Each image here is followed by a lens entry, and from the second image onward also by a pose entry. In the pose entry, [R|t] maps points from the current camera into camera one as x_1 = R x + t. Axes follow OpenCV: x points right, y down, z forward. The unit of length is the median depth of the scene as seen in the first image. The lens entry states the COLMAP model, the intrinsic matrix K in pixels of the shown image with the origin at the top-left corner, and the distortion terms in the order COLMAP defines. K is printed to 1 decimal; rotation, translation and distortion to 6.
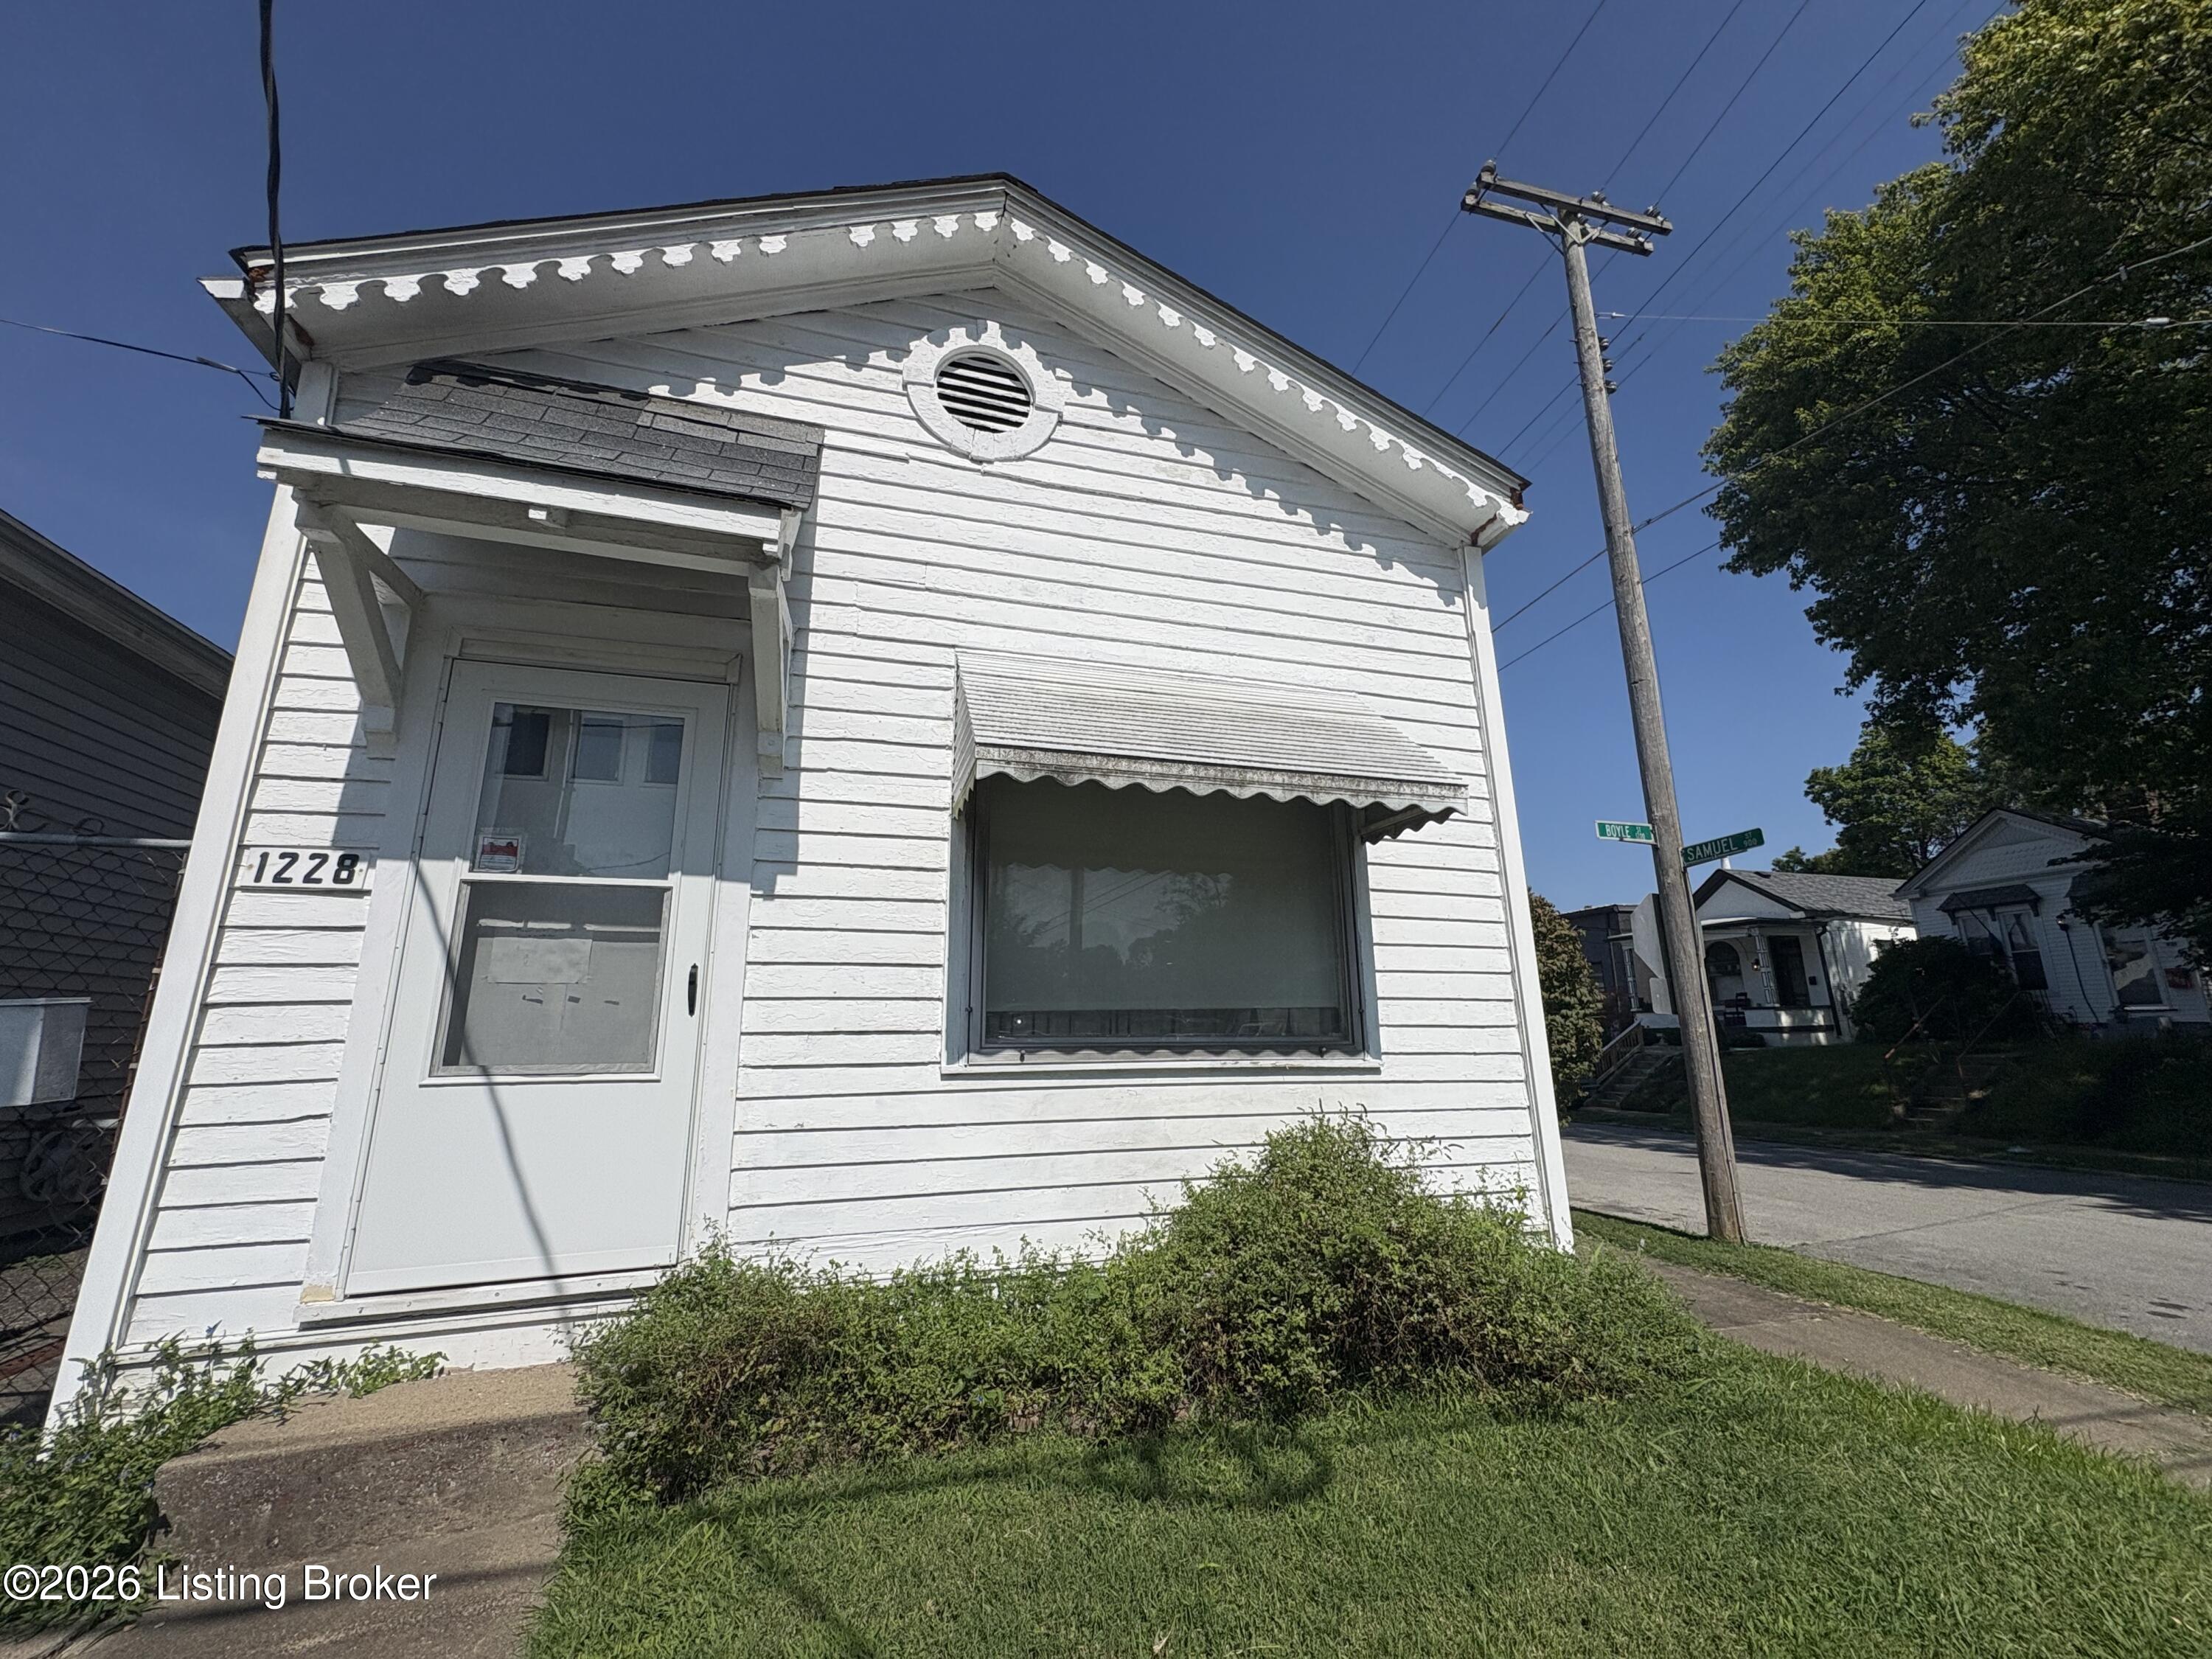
lens RADIAL K [[880.5, 0, 1108.4], [0, 880.5, 836.6], [0, 0, 1]] dist [0.001100, -0.000191]
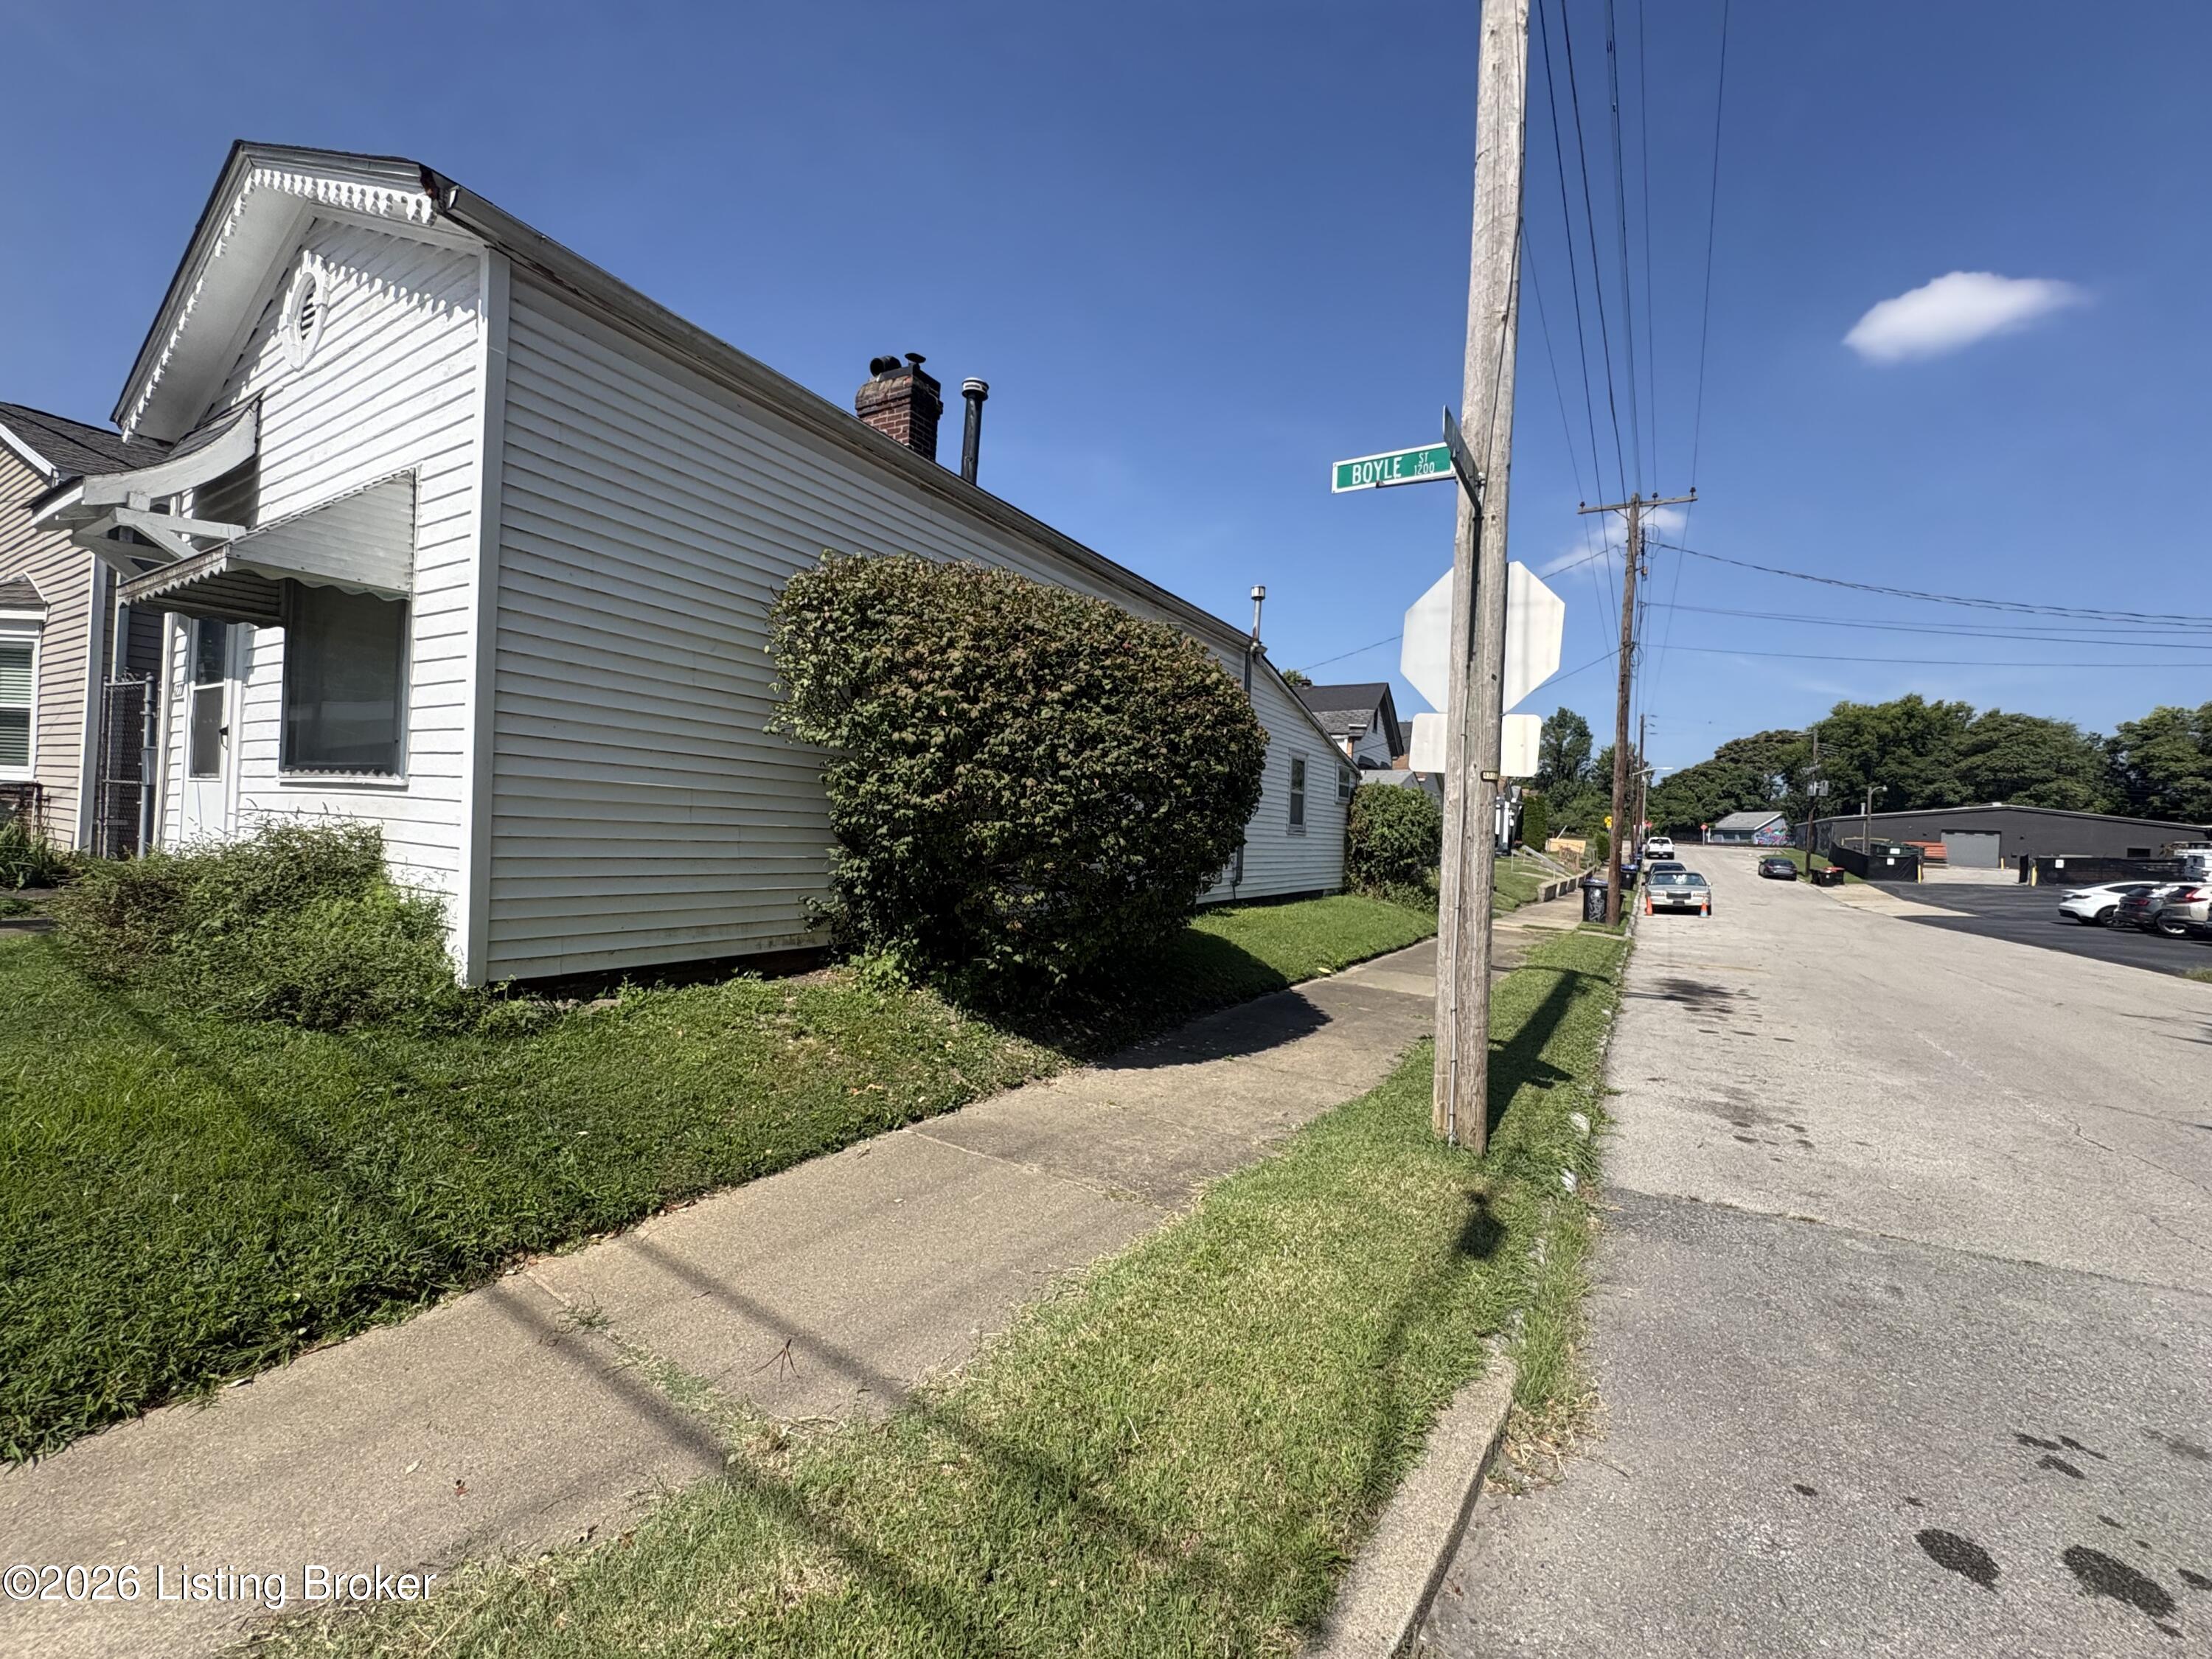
lens RADIAL K [[880.5, 0, 1105.8], [0, 880.5, 829.1], [0, 0, 1]] dist [0.001100, -0.000191]
pose [[0.681931, 0.036061, -0.730527, 1.884086], [0.118053, 0.980262, 0.158589, 0.242526], [0.721827, -0.194388, 0.664213, 0.881250]]
